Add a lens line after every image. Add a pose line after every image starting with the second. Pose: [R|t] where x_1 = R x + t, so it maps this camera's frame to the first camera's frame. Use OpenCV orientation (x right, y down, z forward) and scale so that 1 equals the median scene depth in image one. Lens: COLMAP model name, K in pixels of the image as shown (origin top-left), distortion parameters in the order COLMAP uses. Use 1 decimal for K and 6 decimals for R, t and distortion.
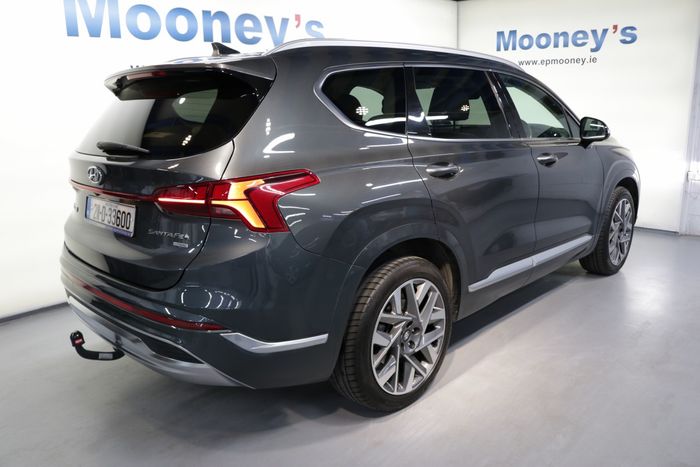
lens RADIAL K [[577.9, 0, 350.0], [0, 577.9, 233.5], [0, 0, 1]] dist [-0.156813, 0.099903]
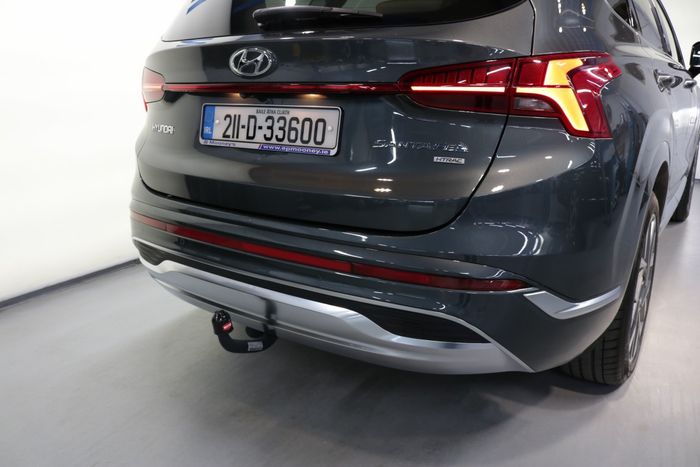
lens RADIAL K [[577.9, 0, 350.0], [0, 577.9, 233.5], [0, 0, 1]] dist [-0.156813, 0.099903]
pose [[0.985208, -0.035252, 0.167697, -0.293060], [0.027159, 0.998364, 0.050316, 0.037746], [-0.169196, -0.045017, 0.984554, 0.218273]]
